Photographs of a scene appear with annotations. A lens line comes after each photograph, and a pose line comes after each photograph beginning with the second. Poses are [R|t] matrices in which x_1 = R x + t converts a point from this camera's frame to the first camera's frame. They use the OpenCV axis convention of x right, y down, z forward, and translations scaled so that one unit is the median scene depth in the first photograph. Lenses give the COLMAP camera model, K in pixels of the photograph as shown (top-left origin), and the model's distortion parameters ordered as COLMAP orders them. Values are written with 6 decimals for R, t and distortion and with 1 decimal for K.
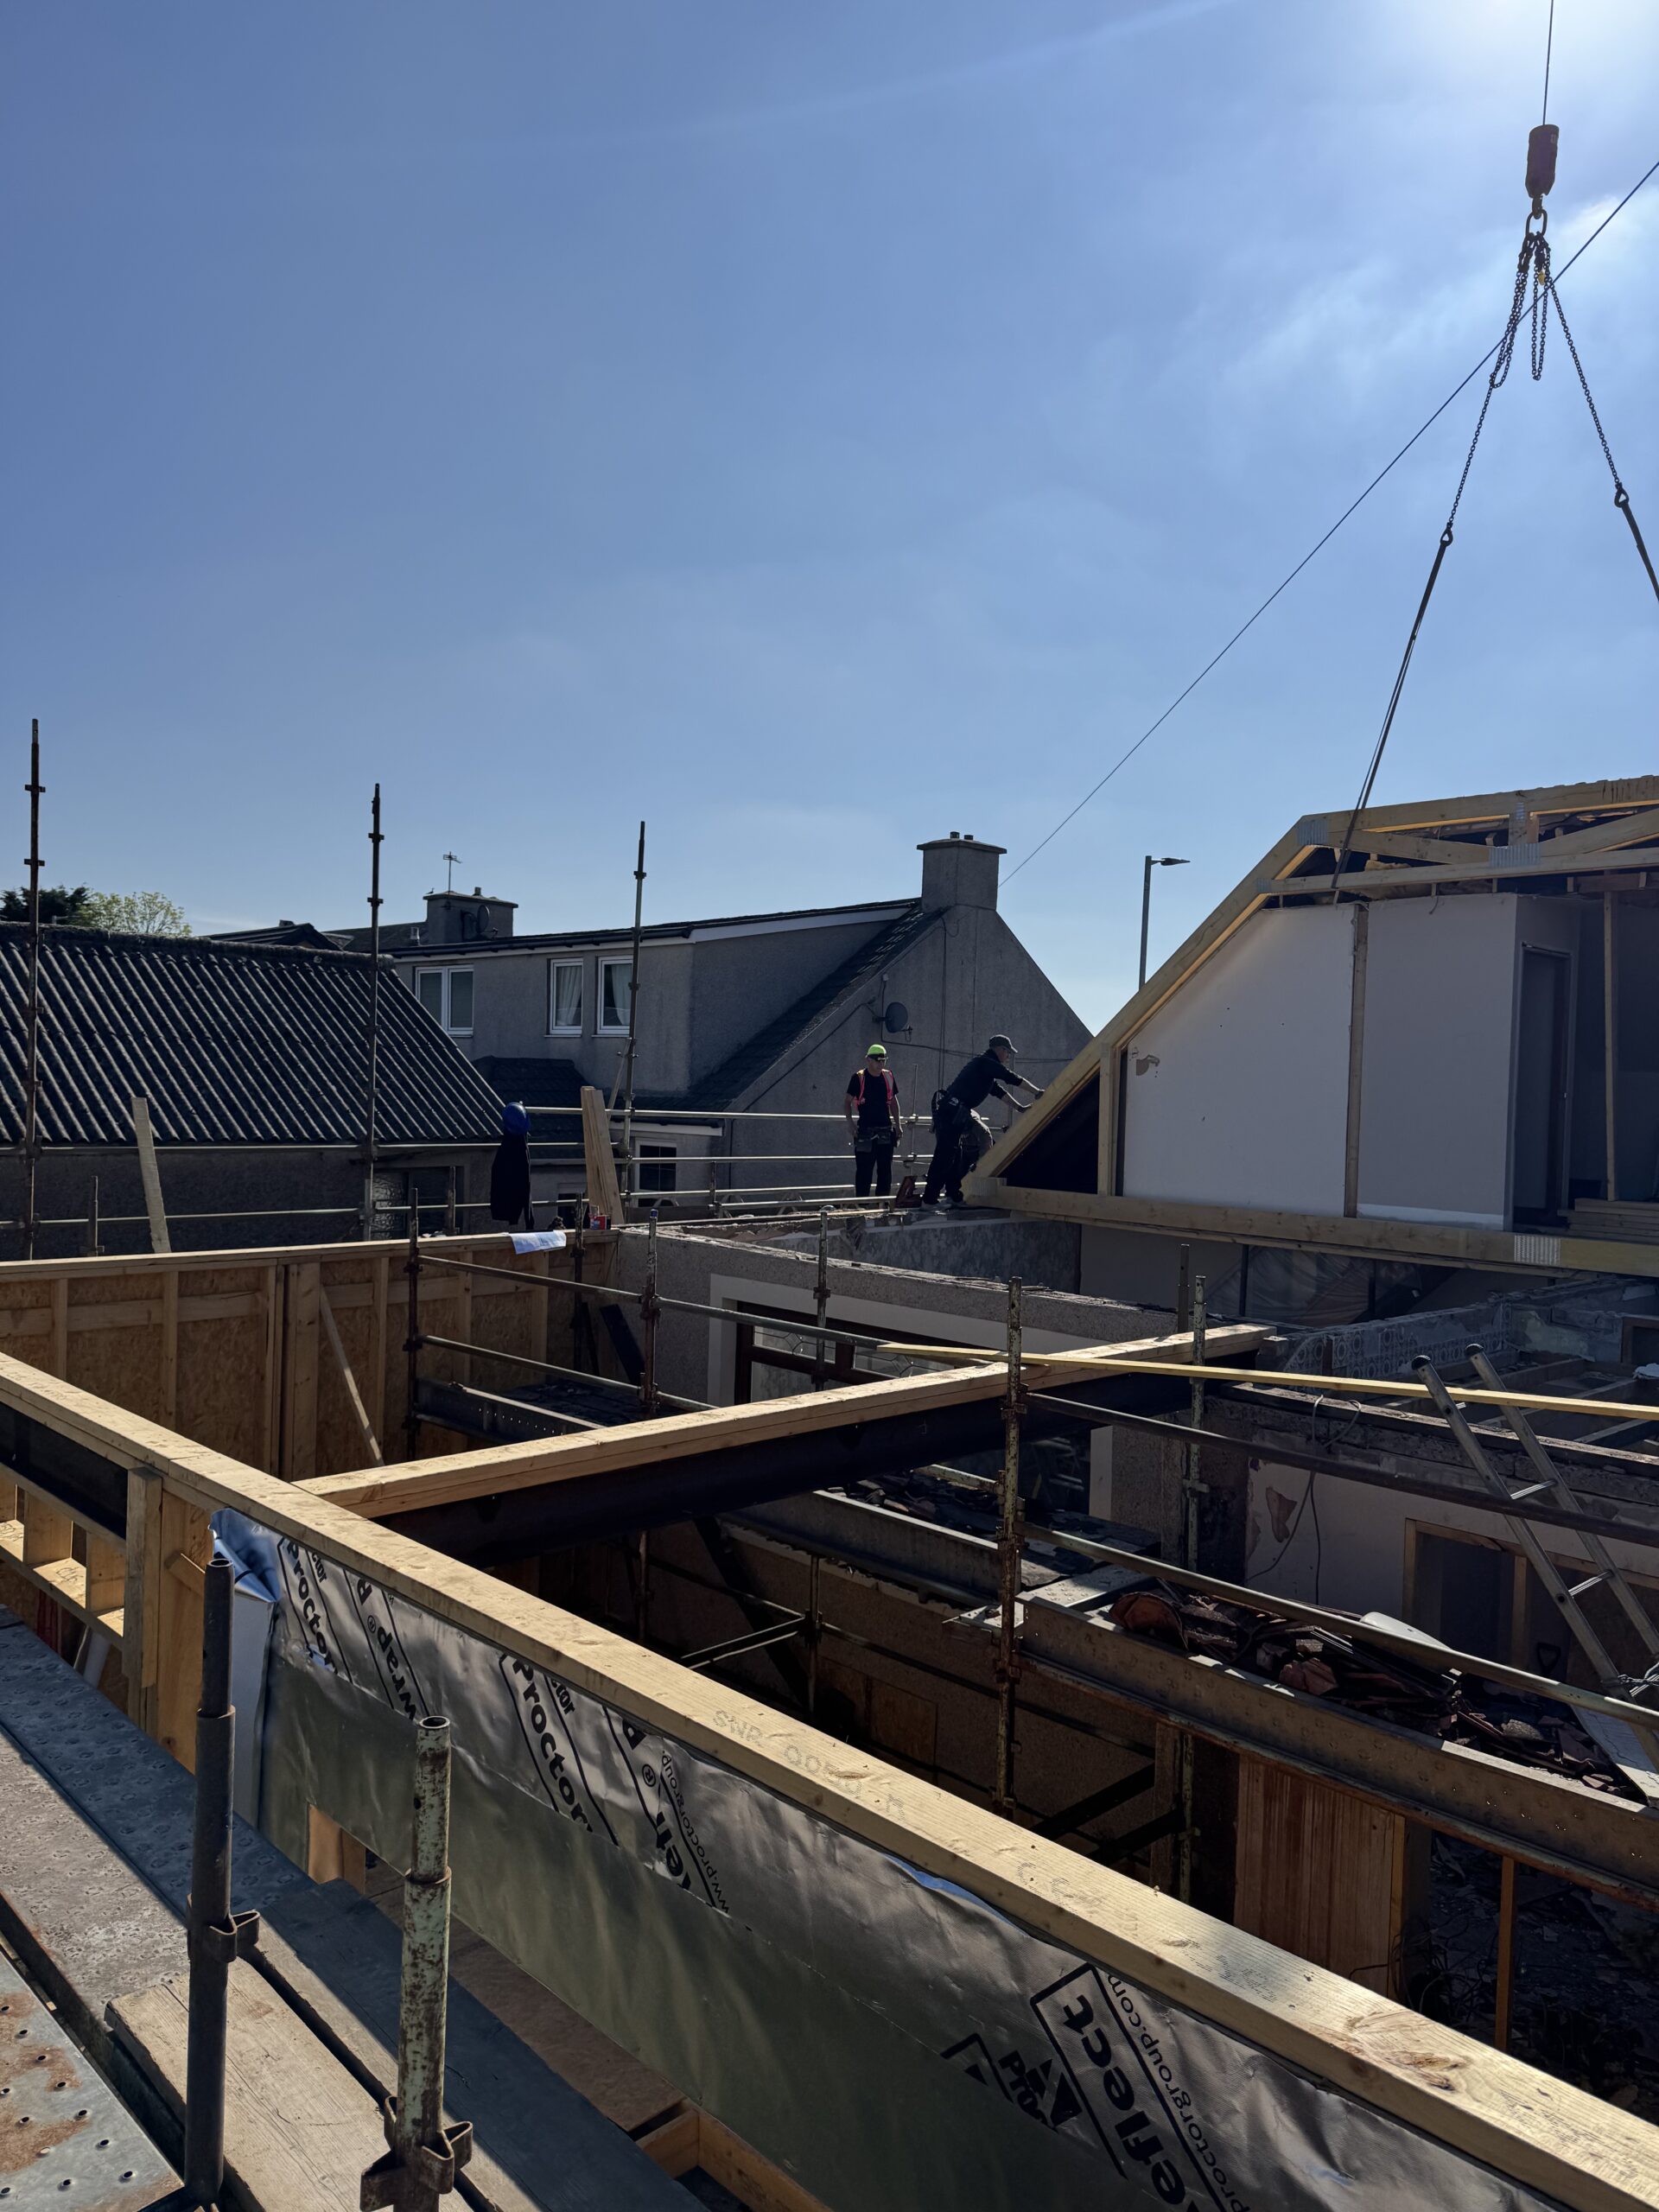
lens RADIAL K [[1541.4, 0, 825.8], [0, 1541.4, 1141.8], [0, 0, 1]] dist [0.045746, -0.049820]
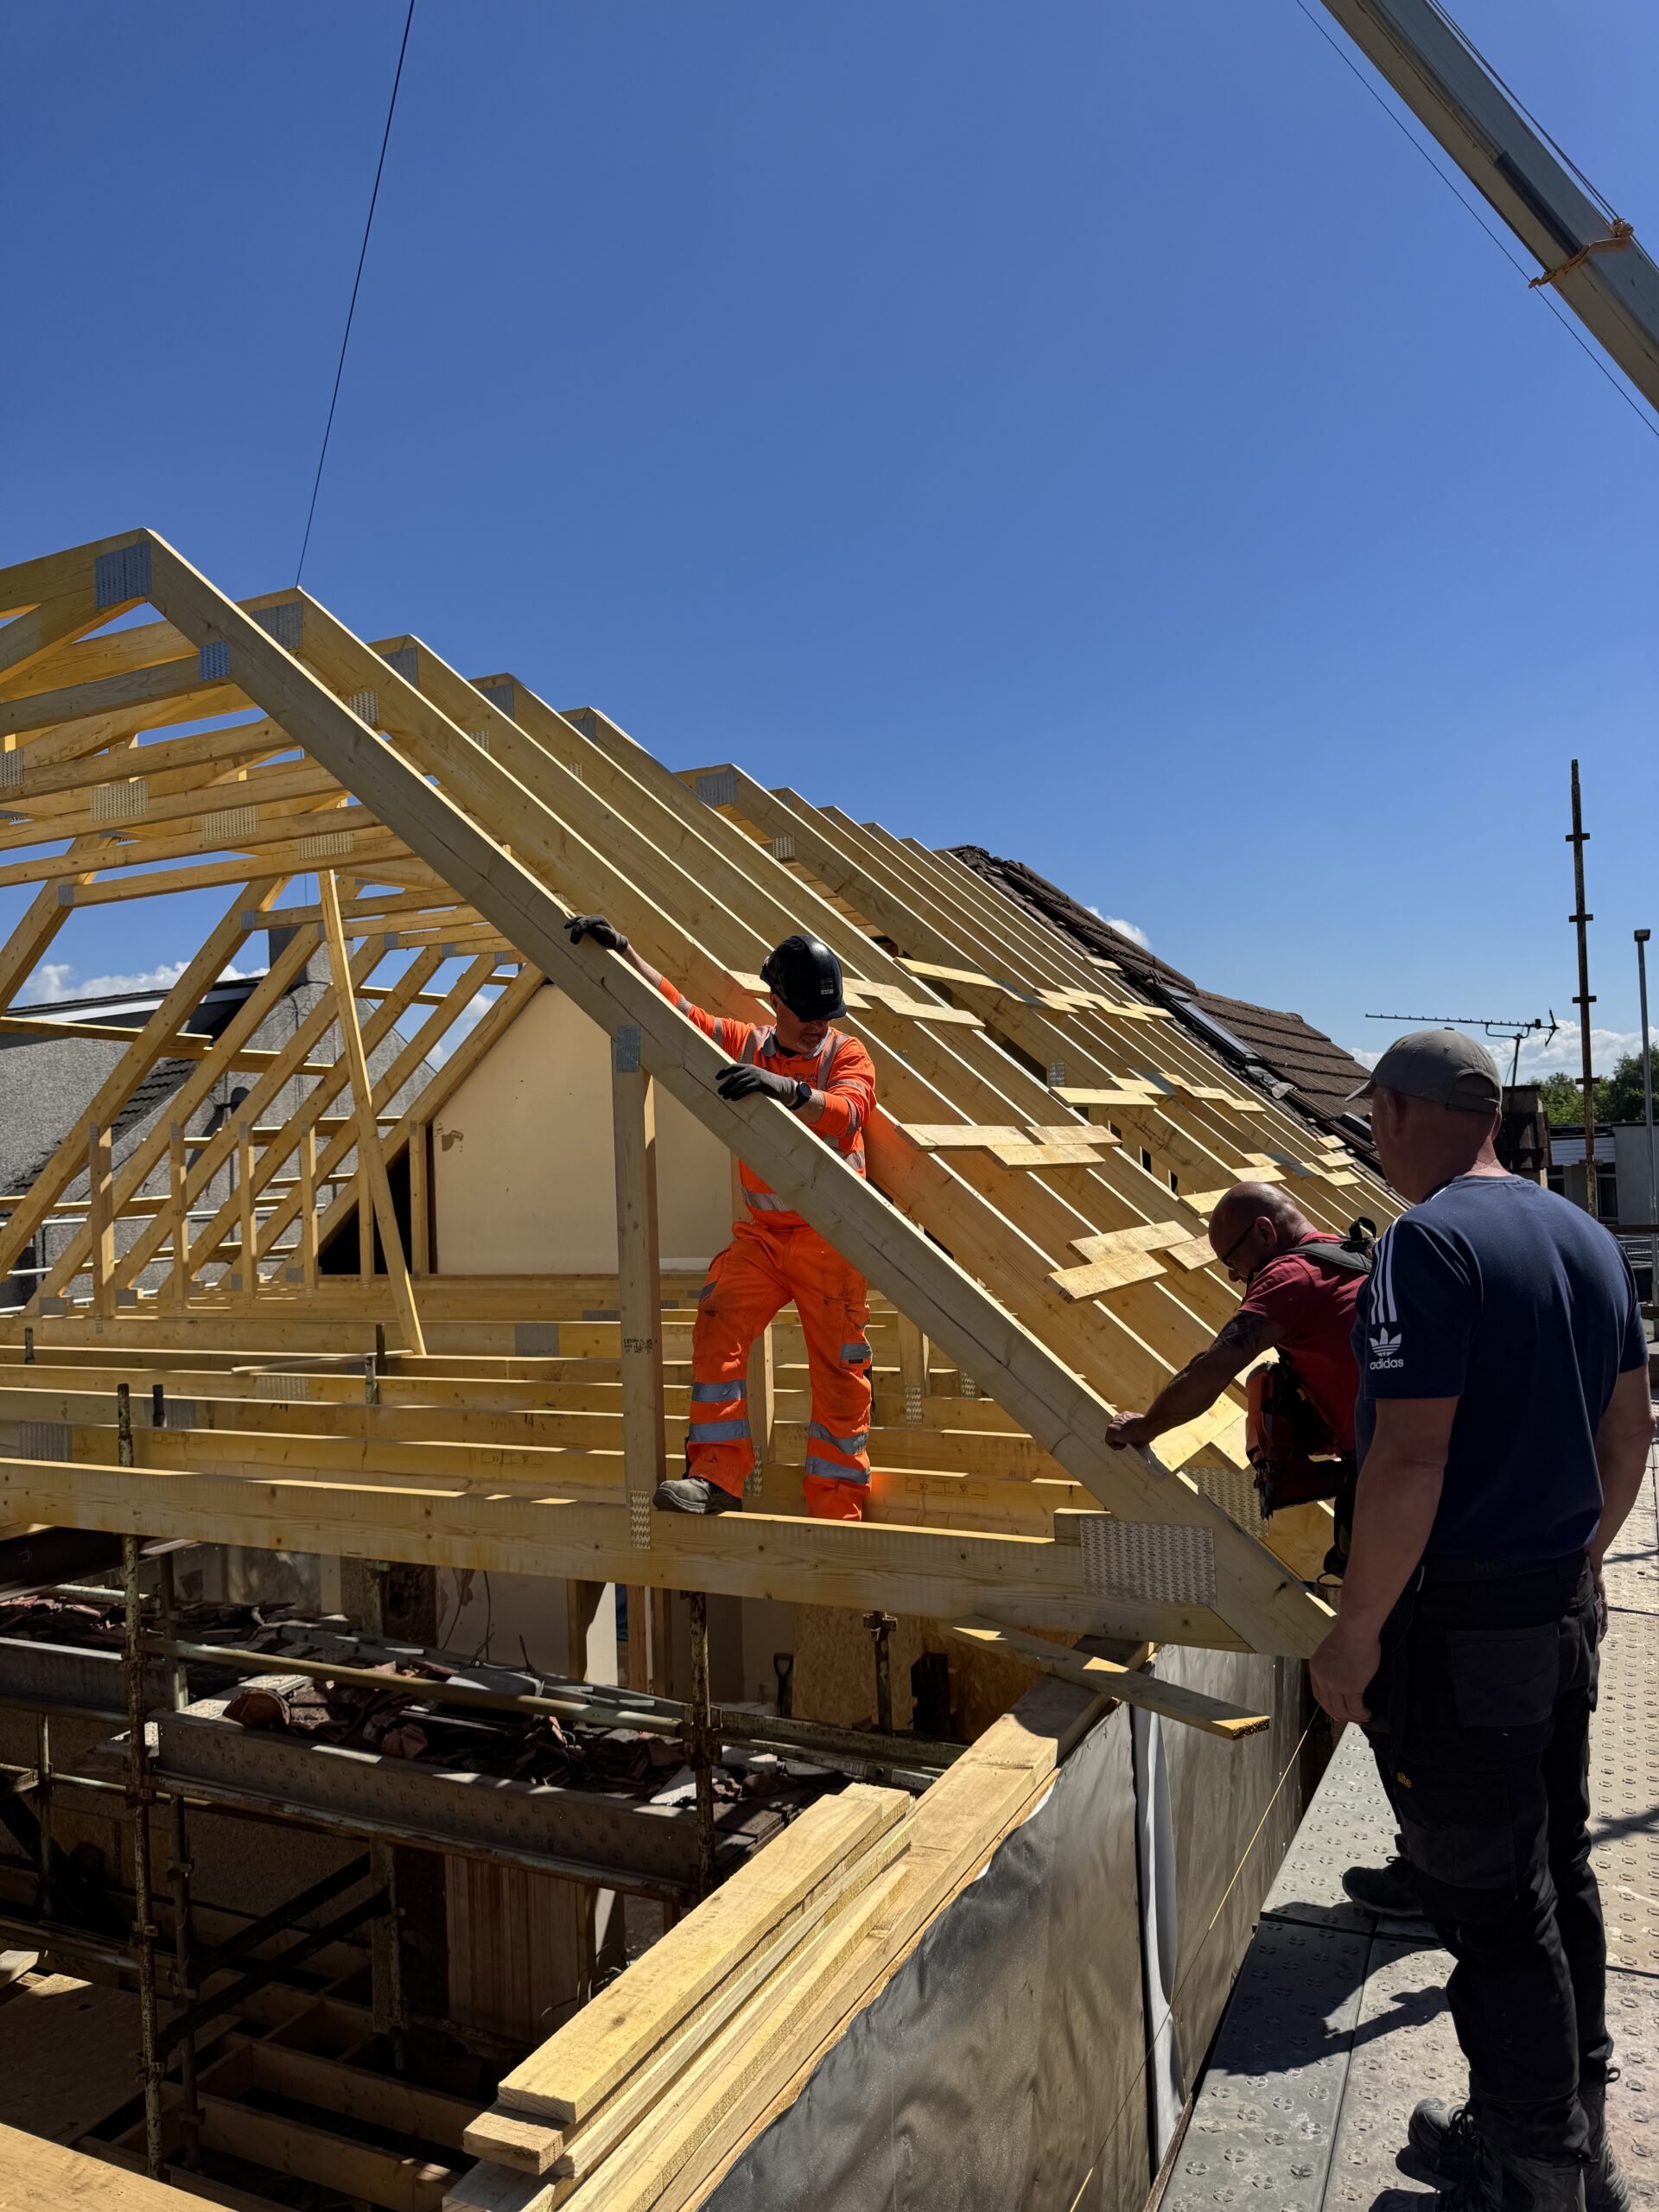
lens RADIAL K [[1541.4, 0, 825.8], [0, 1541.4, 1141.8], [0, 0, 1]] dist [0.045746, -0.049820]
pose [[0.938945, -0.066858, 0.337509, 0.190575], [0.081291, 0.996274, -0.028796, 0.000608], [-0.334327, 0.054474, 0.940882, -0.063824]]
